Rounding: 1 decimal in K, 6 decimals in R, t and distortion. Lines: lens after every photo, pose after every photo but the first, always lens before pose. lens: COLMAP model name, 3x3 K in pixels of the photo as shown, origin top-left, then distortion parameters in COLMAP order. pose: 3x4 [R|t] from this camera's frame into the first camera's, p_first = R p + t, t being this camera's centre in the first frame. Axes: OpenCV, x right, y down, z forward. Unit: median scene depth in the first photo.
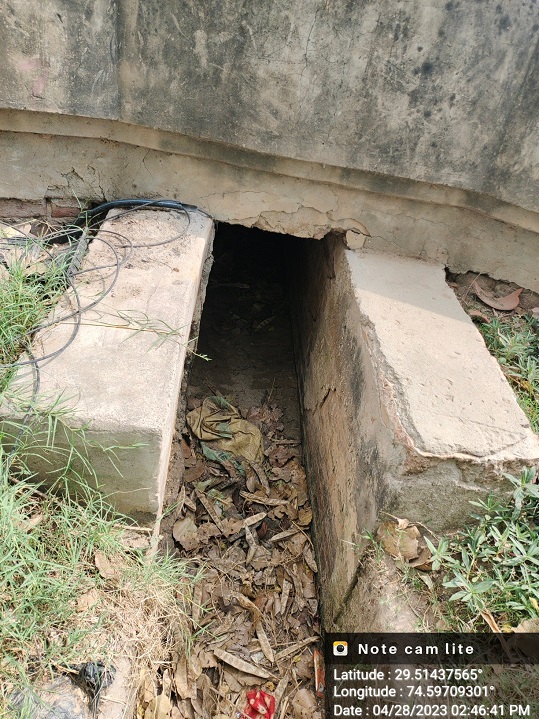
lens RADIAL K [[523.4, 0, 269.5], [0, 523.4, 359.5], [0, 0, 1]] dist [0.050647, -0.069317]
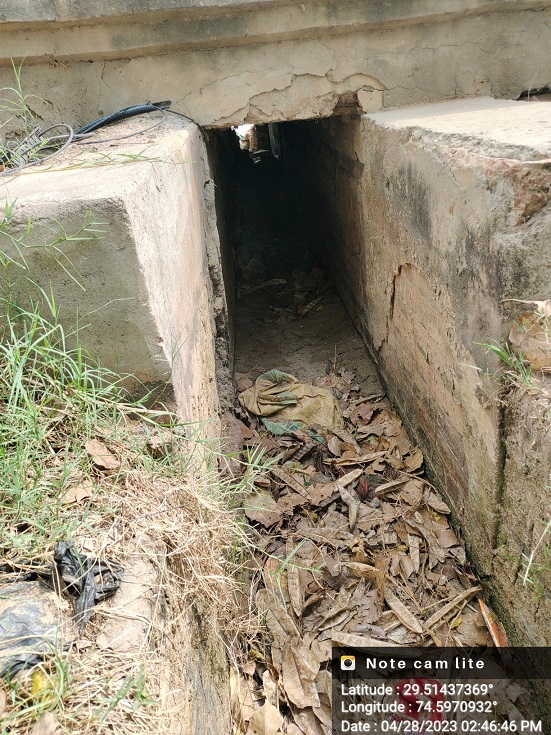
lens RADIAL K [[535.1, 0, 275.5], [0, 535.1, 367.5], [0, 0, 1]] dist [0.050647, -0.069317]
pose [[0.956216, -0.275135, -0.099757, -0.008250], [0.254245, 0.949772, -0.182463, 0.285414], [0.144949, 0.149111, 0.978139, 0.224859]]
